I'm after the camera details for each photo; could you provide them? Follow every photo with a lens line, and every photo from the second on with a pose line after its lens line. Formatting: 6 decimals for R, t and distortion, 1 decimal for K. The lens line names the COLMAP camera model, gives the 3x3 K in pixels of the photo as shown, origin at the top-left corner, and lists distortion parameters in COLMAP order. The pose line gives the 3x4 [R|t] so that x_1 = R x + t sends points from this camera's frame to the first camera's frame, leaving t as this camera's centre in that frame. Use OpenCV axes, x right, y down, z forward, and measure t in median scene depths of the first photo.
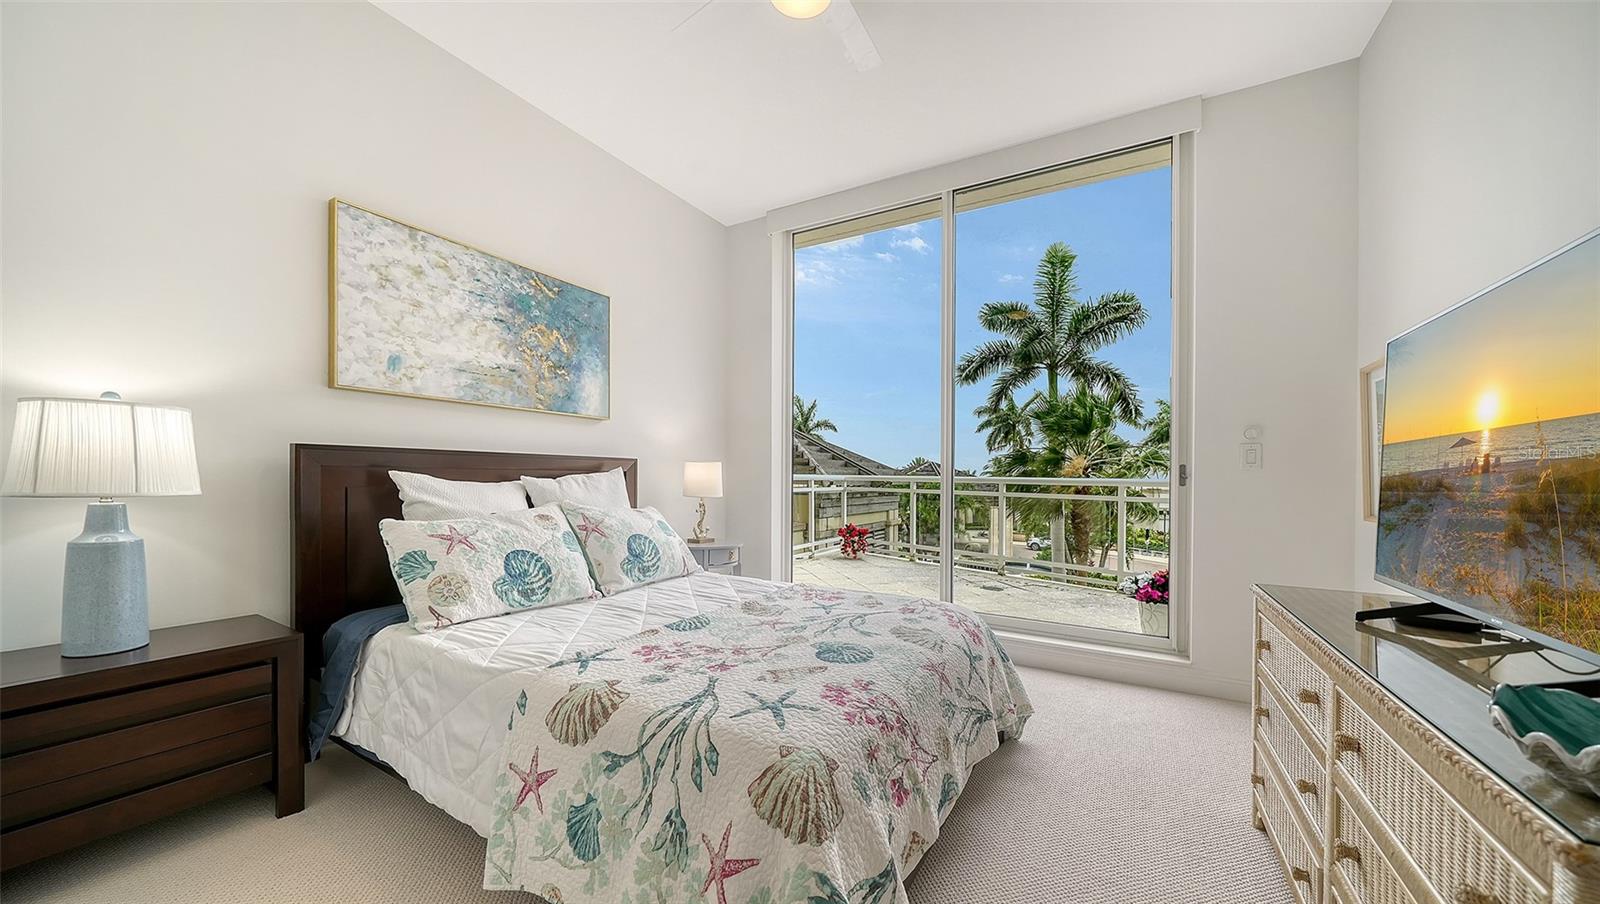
lens RADIAL K [[569.4, 0, 768.9], [0, 569.4, 455.2], [0, 0, 1]] dist [0.002033, 0.000026]
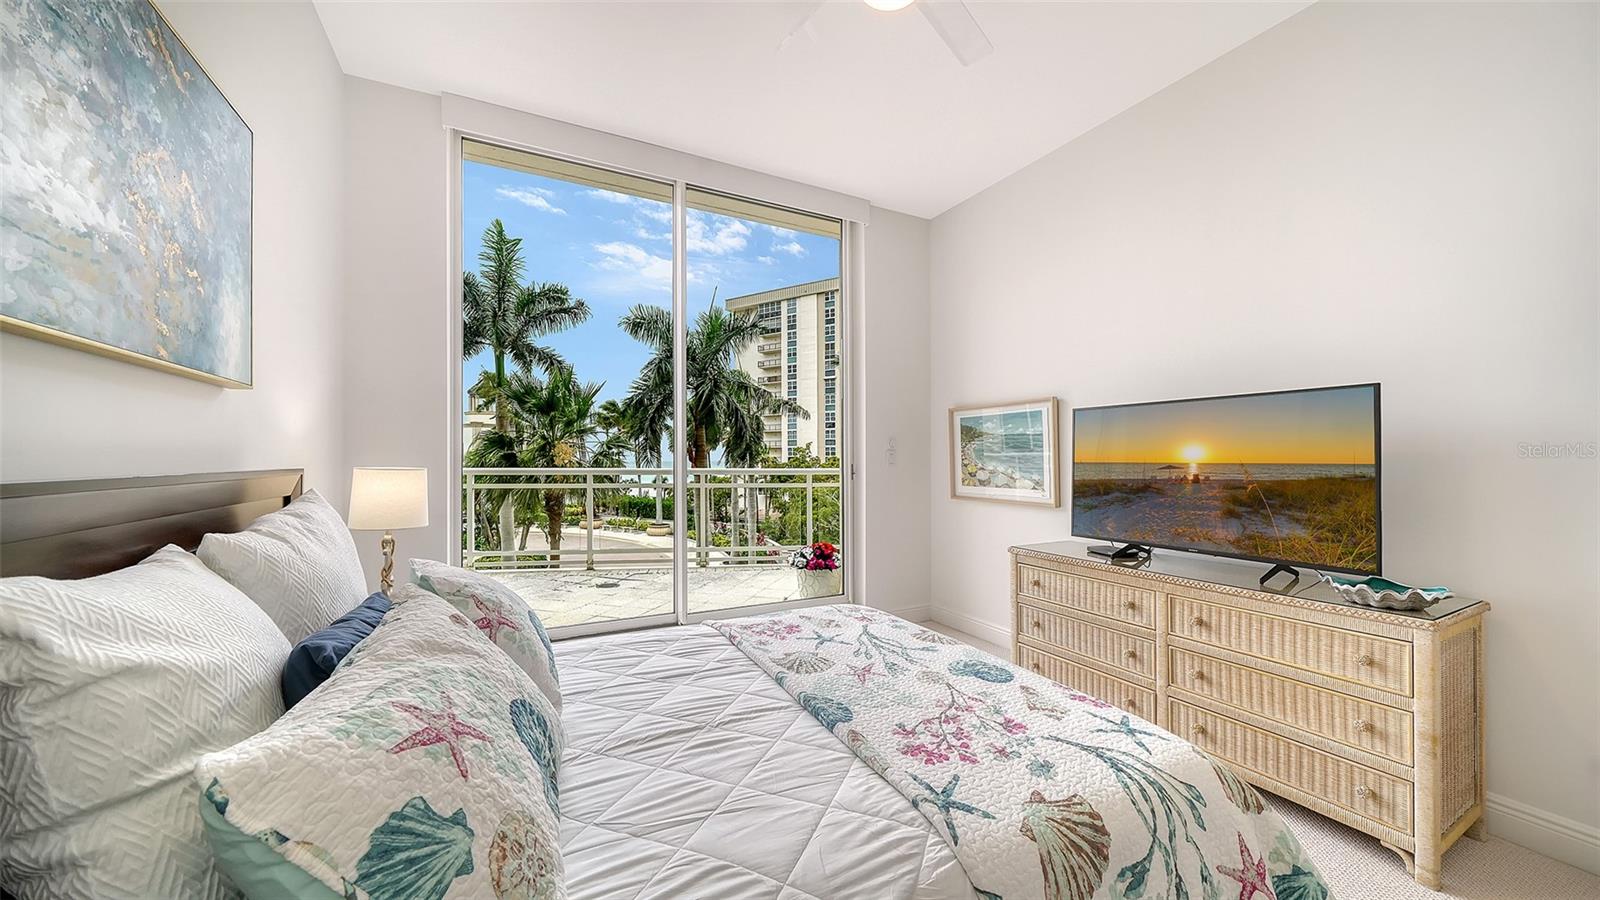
lens RADIAL K [[581.4, 0, 792.6], [0, 581.4, 421.5], [0, 0, 1]] dist [-0.001583, -0.000186]
pose [[0.505365, 0.038963, 0.862026, -0.778389], [-0.023397, 0.999232, -0.031448, -0.051480], [-0.862589, -0.004276, 0.505888, 0.612053]]
